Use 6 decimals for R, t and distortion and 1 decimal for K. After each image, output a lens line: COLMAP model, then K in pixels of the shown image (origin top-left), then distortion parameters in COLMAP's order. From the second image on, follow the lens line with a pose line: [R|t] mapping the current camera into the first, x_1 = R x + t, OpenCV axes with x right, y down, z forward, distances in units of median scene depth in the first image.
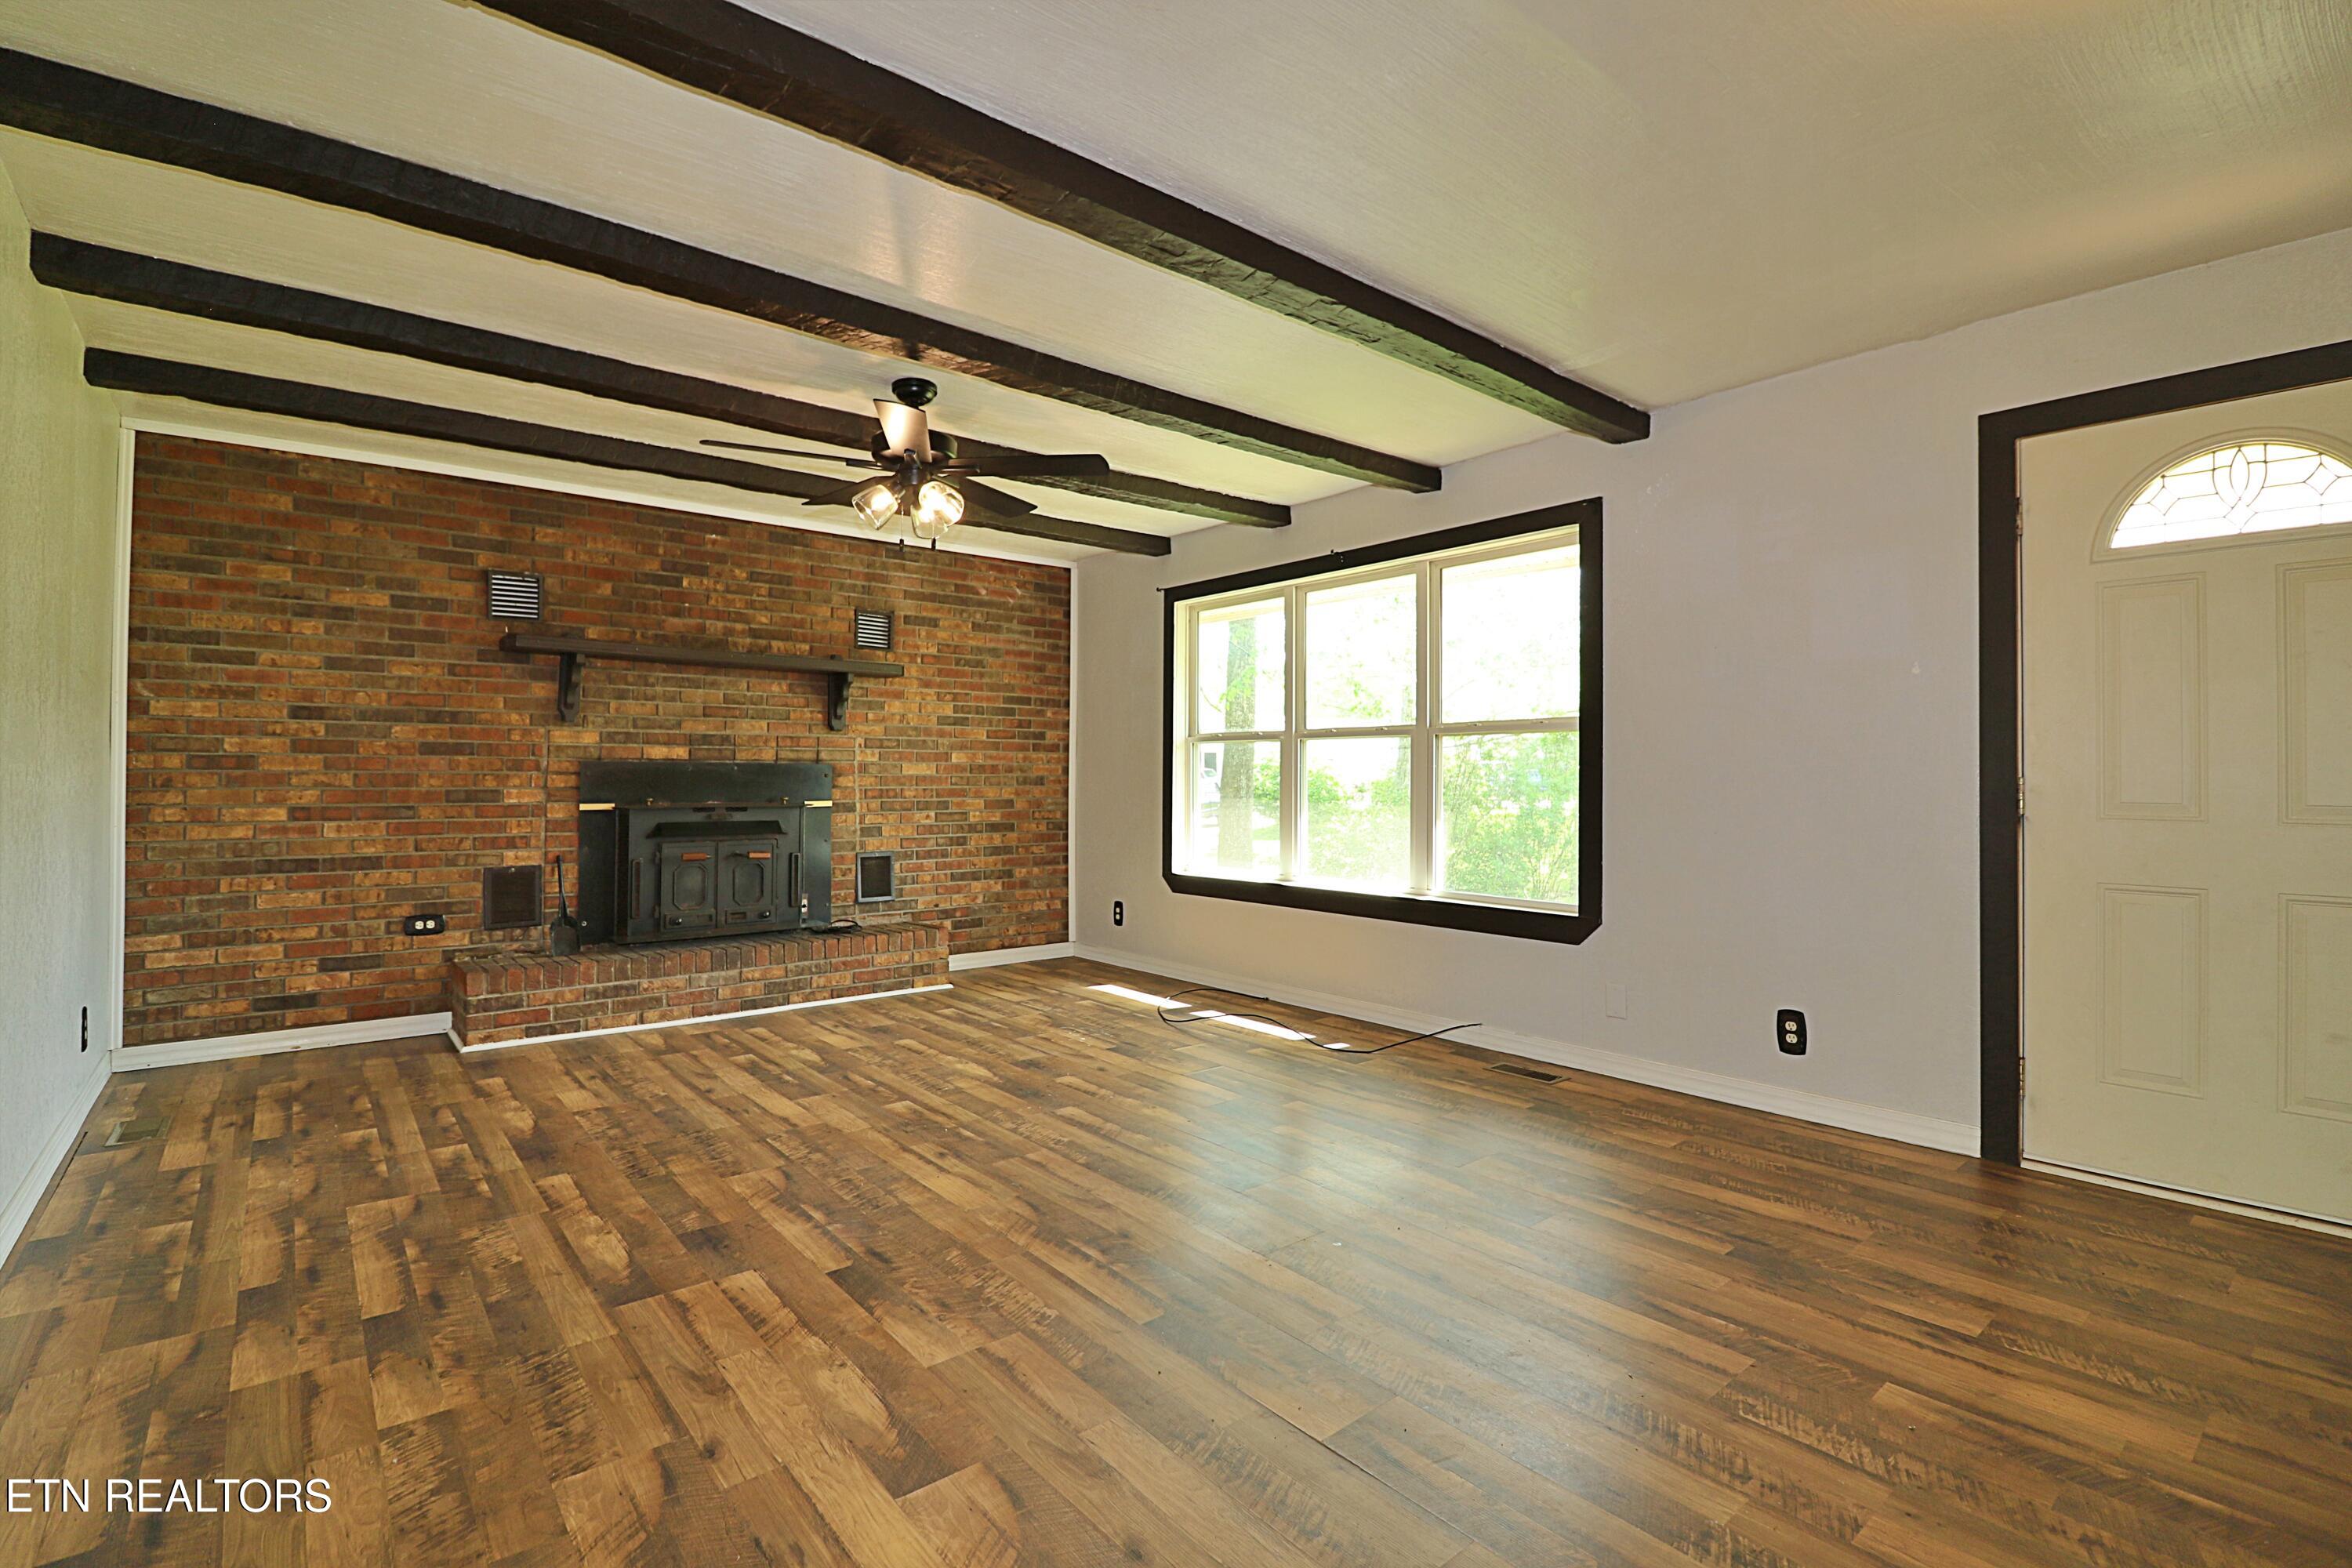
lens RADIAL K [[1076.8, 0, 1179.6], [0, 1076.8, 762.0], [0, 0, 1]] dist [-0.005813, -0.009107]
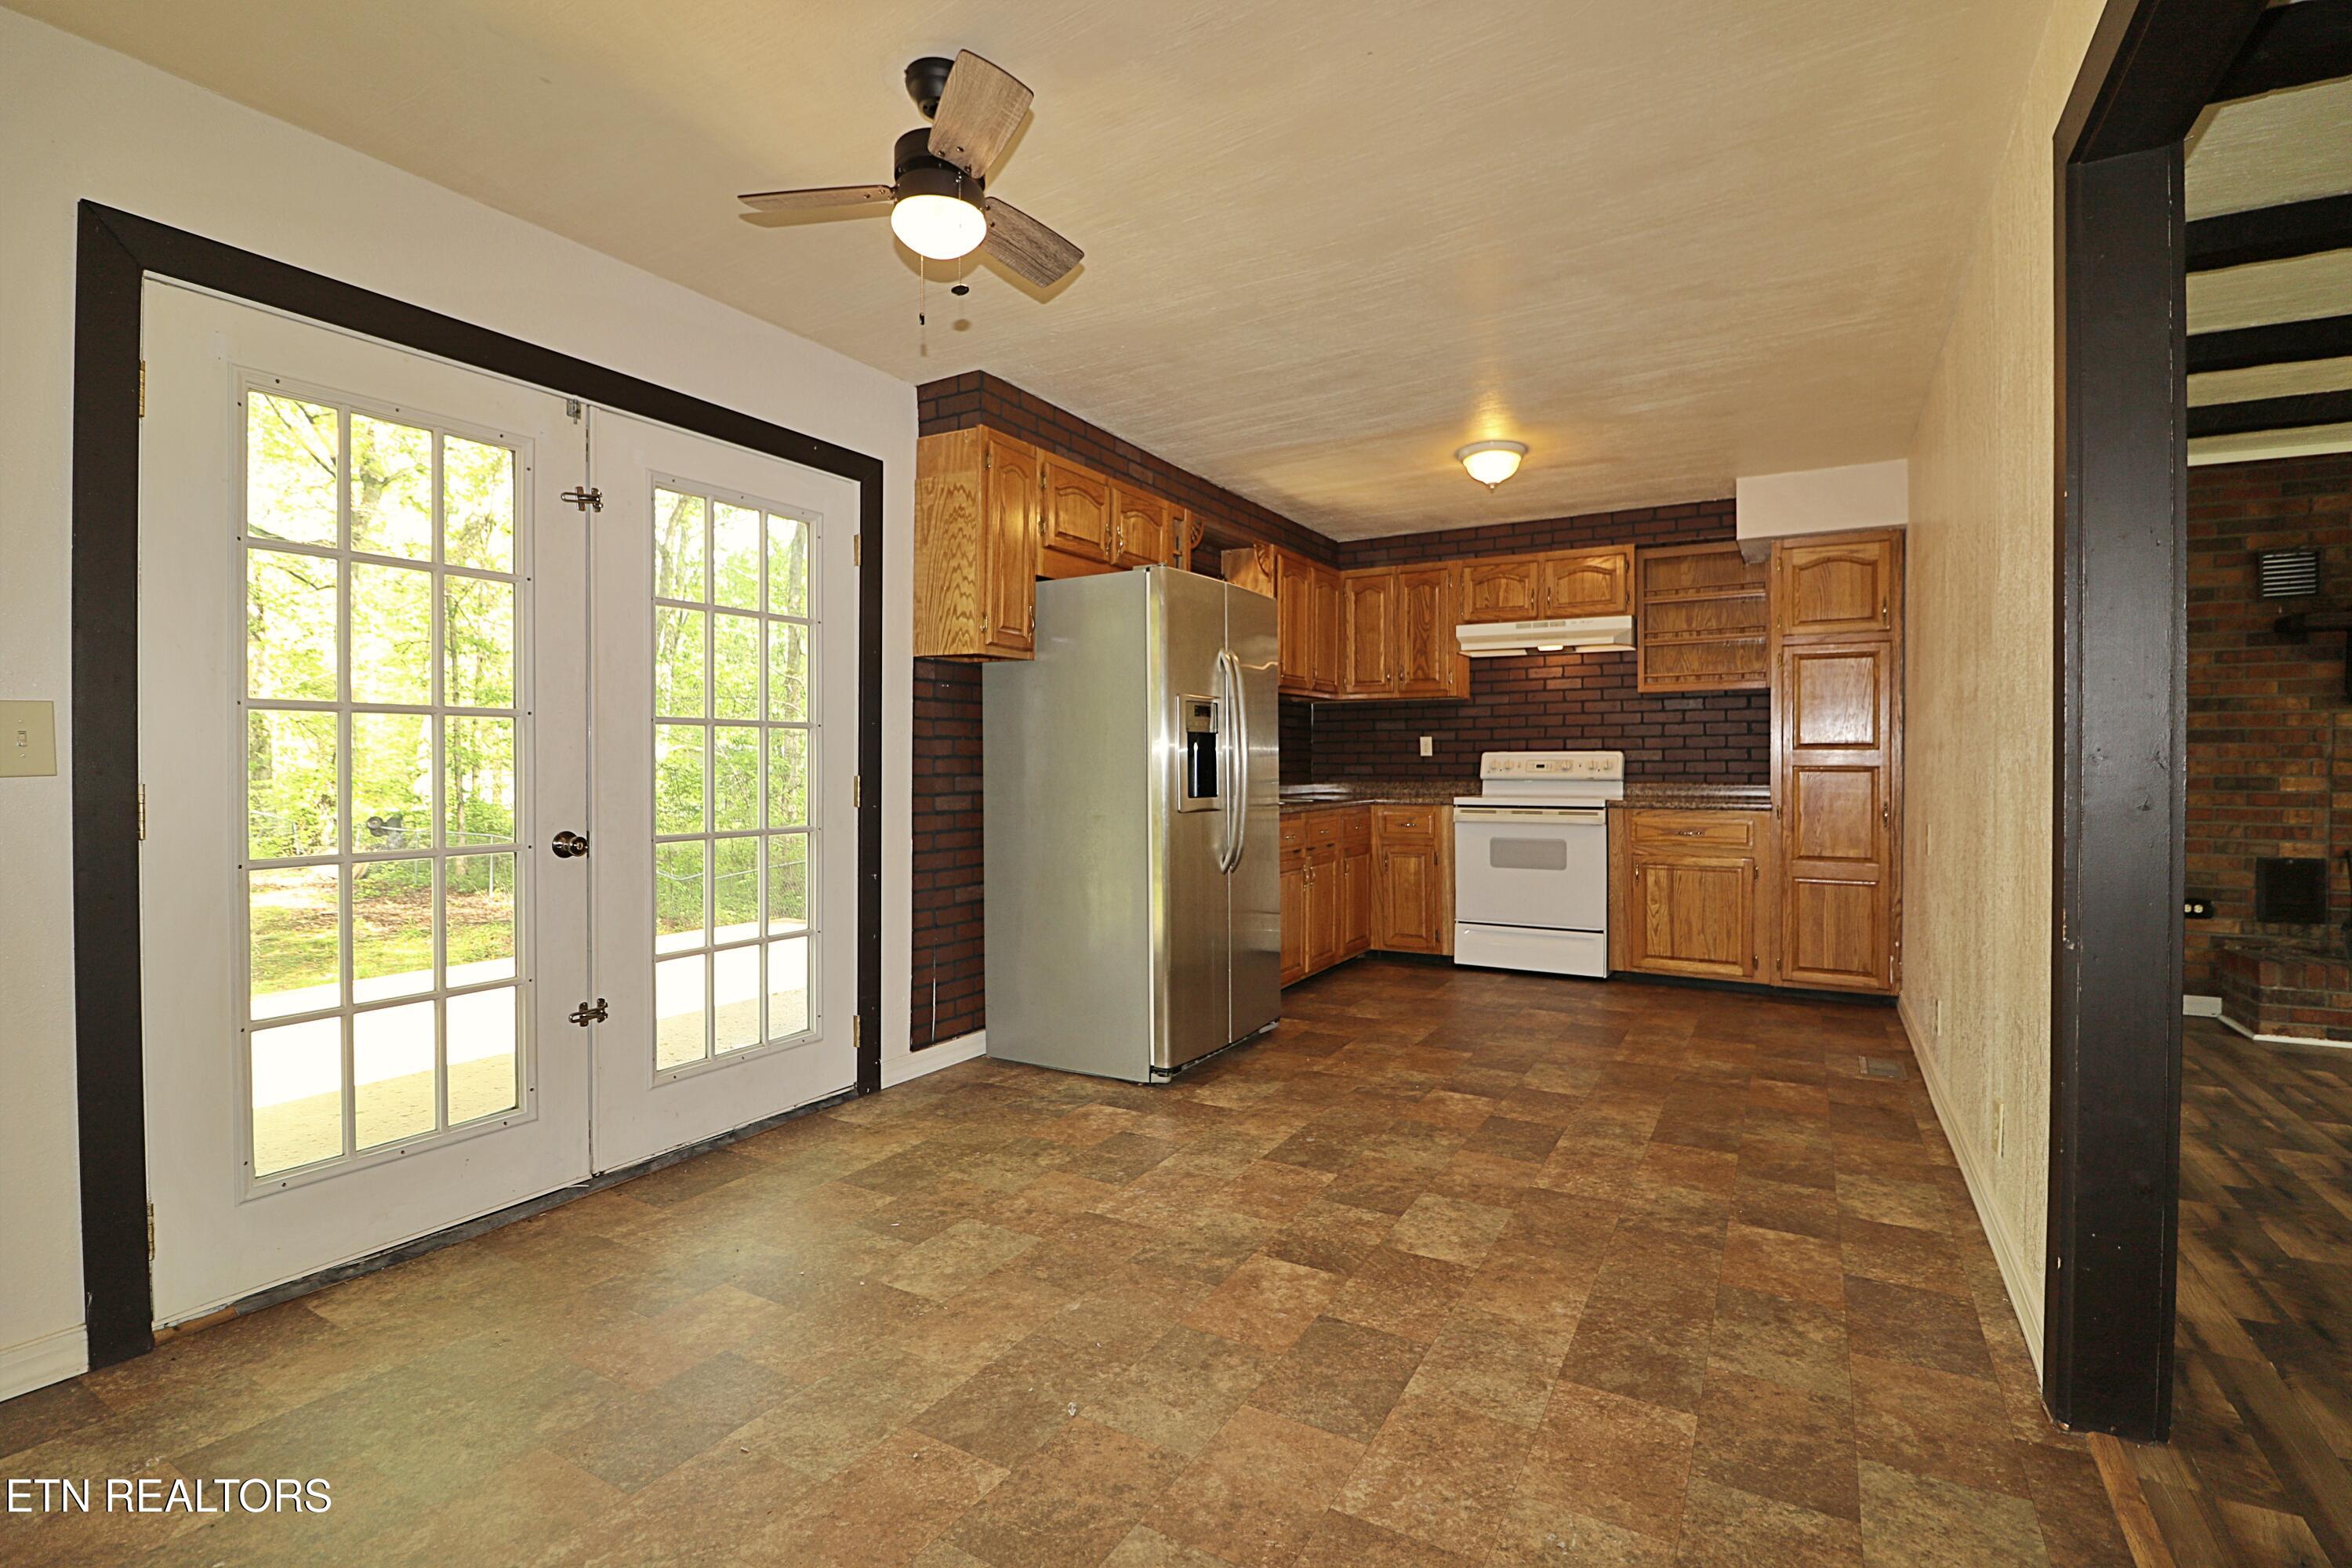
lens RADIAL K [[1076.8, 0, 1170.8], [0, 1076.8, 770.5], [0, 0, 1]] dist [-0.005813, -0.009107]
pose [[0.338079, 0.000583, -0.941117, -0.091848], [0.012564, 0.999908, 0.005133, 0.002524], [0.941034, -0.013560, 0.338041, -0.311043]]
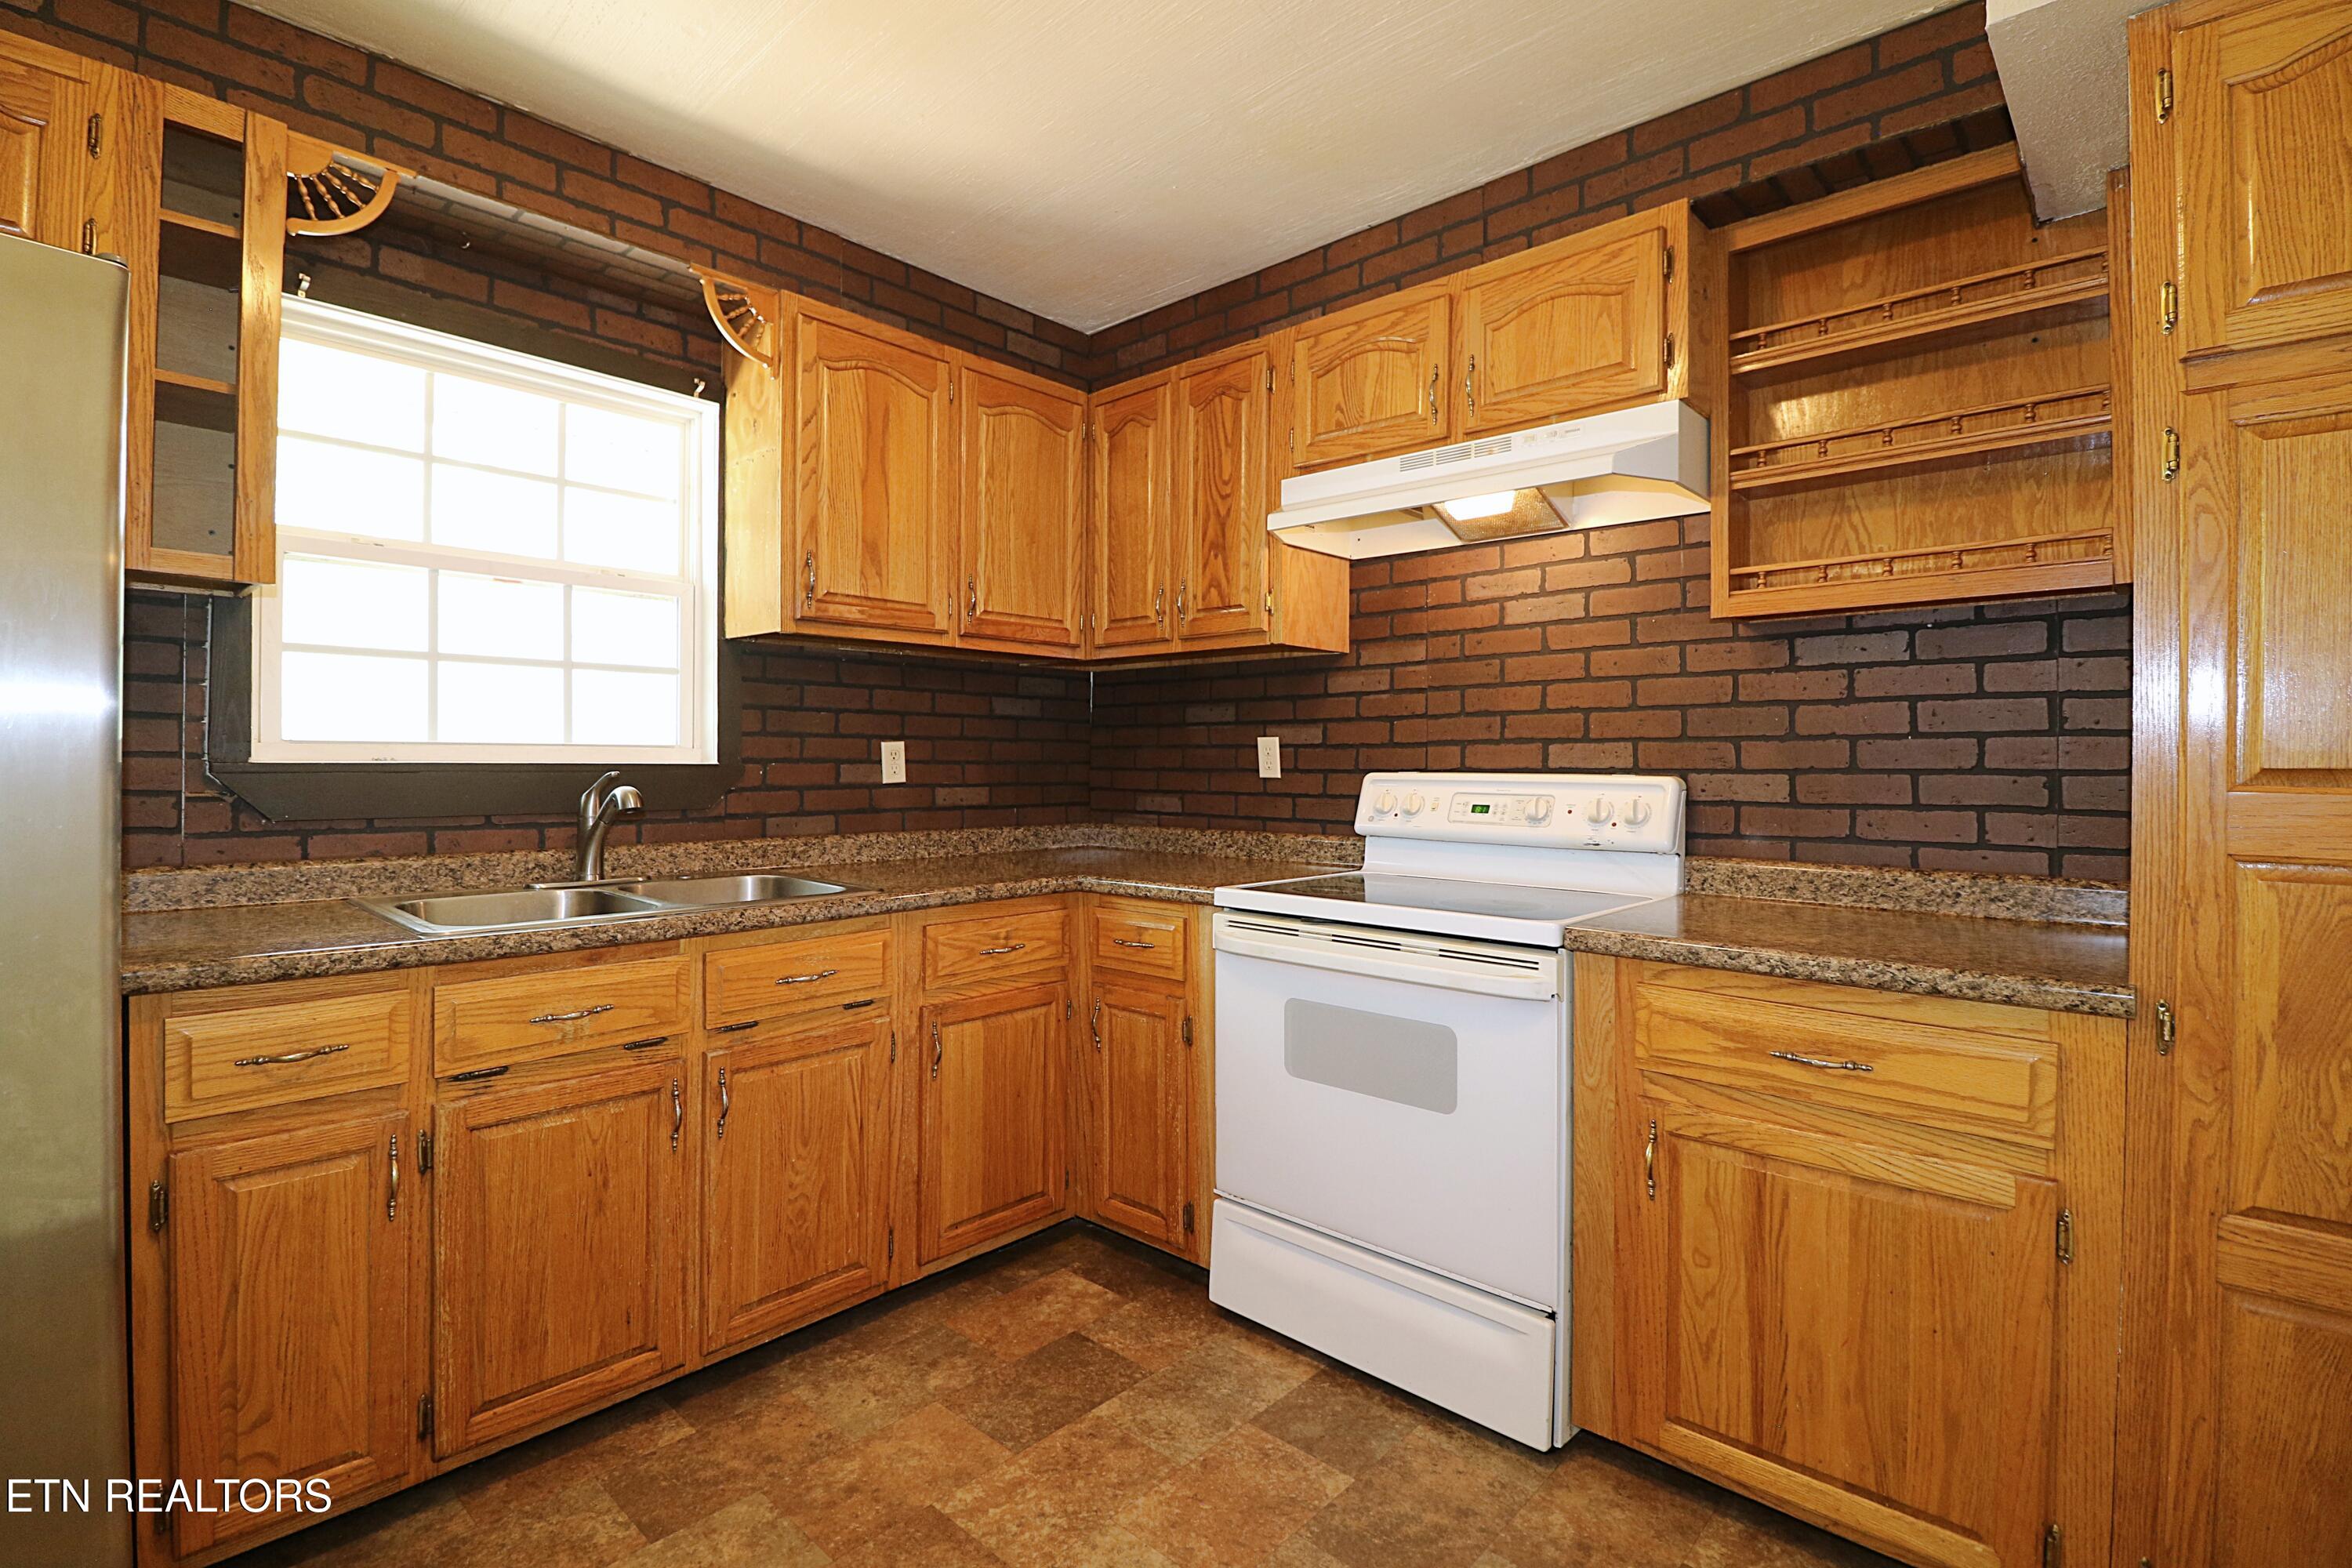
lens RADIAL K [[1076.8, 0, 1168.4], [0, 1076.8, 764.4], [0, 0, 1]] dist [-0.005813, -0.009107]
pose [[0.126489, -0.001297, -0.991967, -0.763608], [0.003748, 0.999993, -0.000829, -0.015906], [0.991961, -0.003613, 0.126493, 0.454886]]
